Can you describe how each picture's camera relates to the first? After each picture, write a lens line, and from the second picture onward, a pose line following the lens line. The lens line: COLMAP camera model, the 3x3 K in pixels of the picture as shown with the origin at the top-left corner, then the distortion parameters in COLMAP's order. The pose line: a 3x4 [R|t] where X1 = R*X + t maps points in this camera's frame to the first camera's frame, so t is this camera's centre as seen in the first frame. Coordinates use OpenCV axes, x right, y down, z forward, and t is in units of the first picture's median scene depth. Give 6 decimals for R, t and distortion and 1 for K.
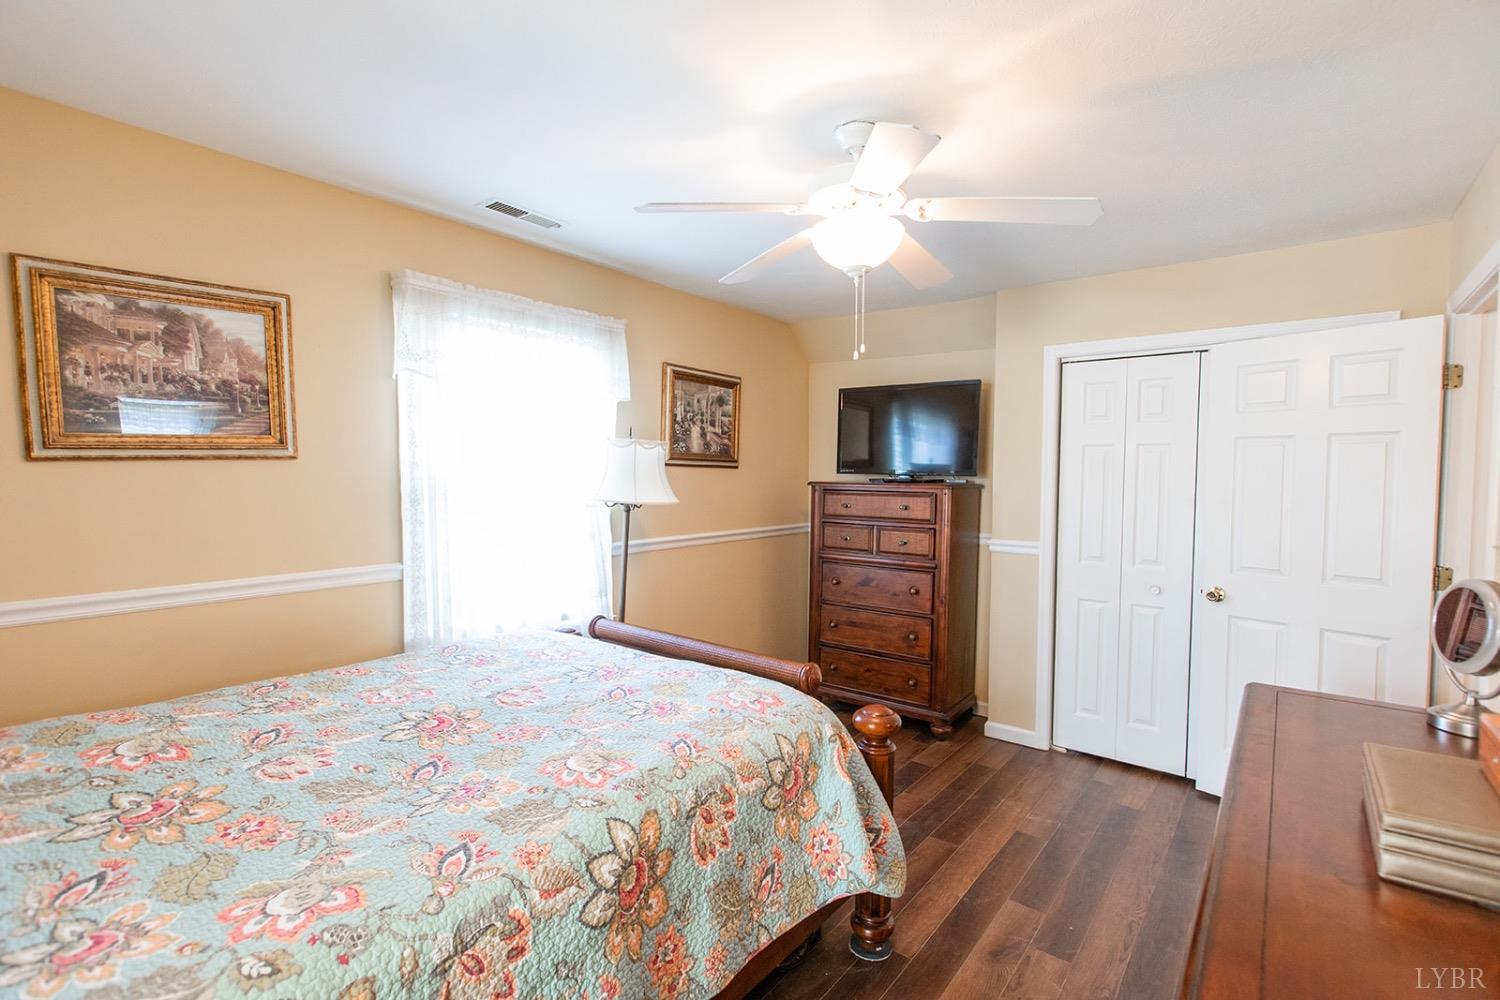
lens RADIAL K [[692.7, 0, 748.9], [0, 692.7, 505.3], [0, 0, 1]] dist [-0.001464, -0.001221]
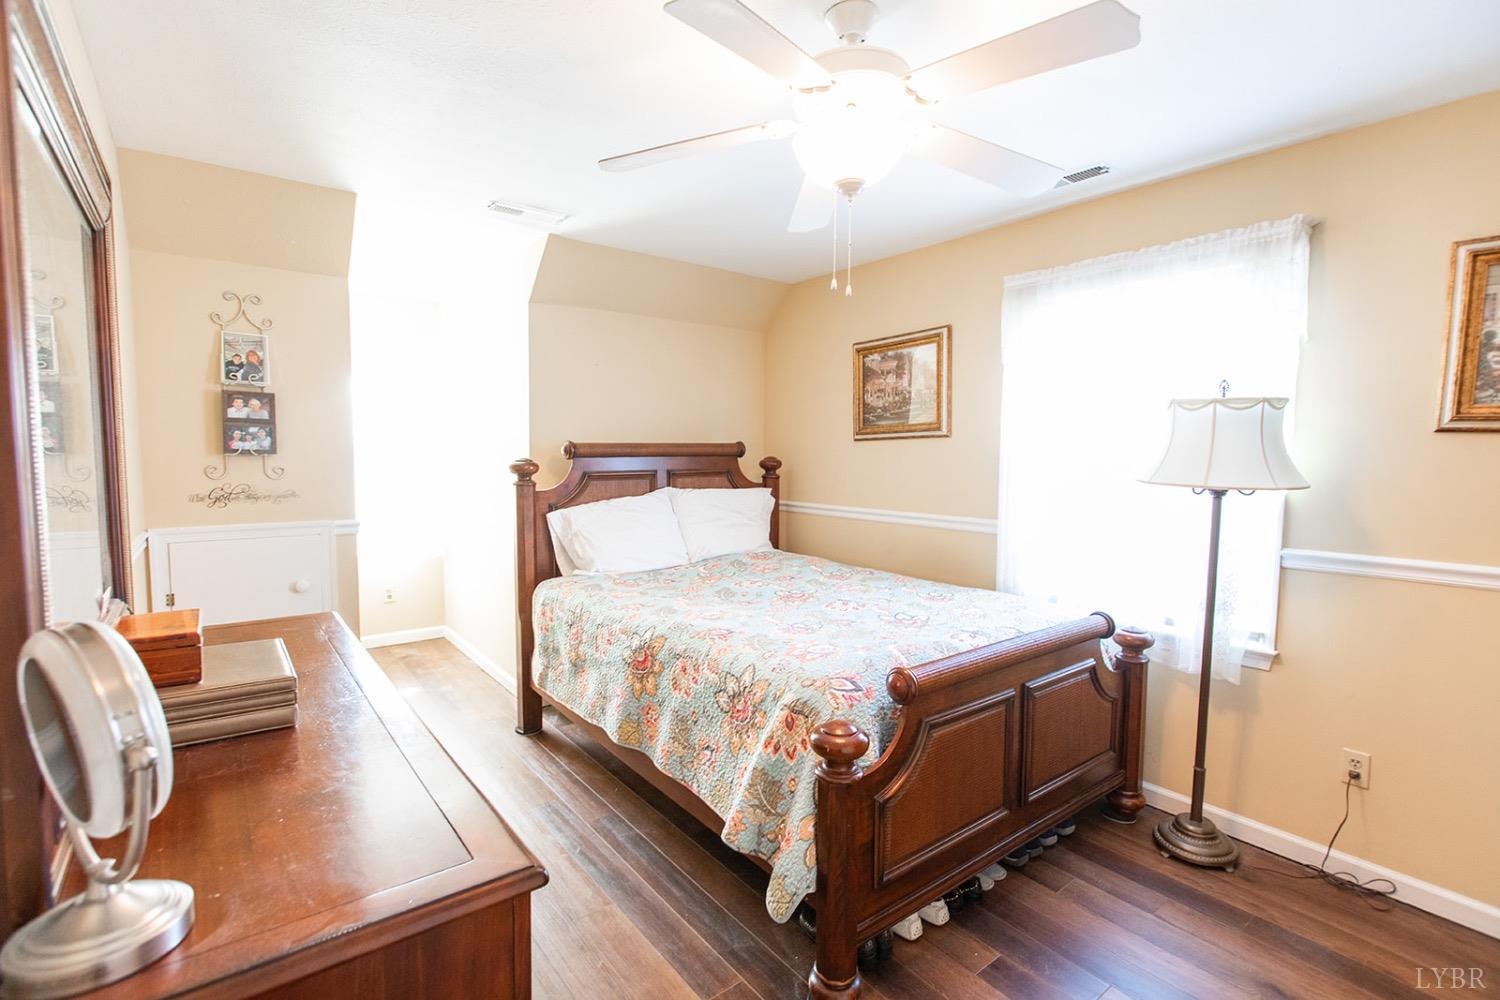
lens RADIAL K [[692.7, 0, 746.9], [0, 692.7, 504.1], [0, 0, 1]] dist [-0.001464, -0.001221]
pose [[-0.240787, 0.064509, -0.968432, 1.038895], [-0.059519, 0.994930, 0.081072, -0.023828], [0.968751, 0.077161, -0.235727, 1.135634]]
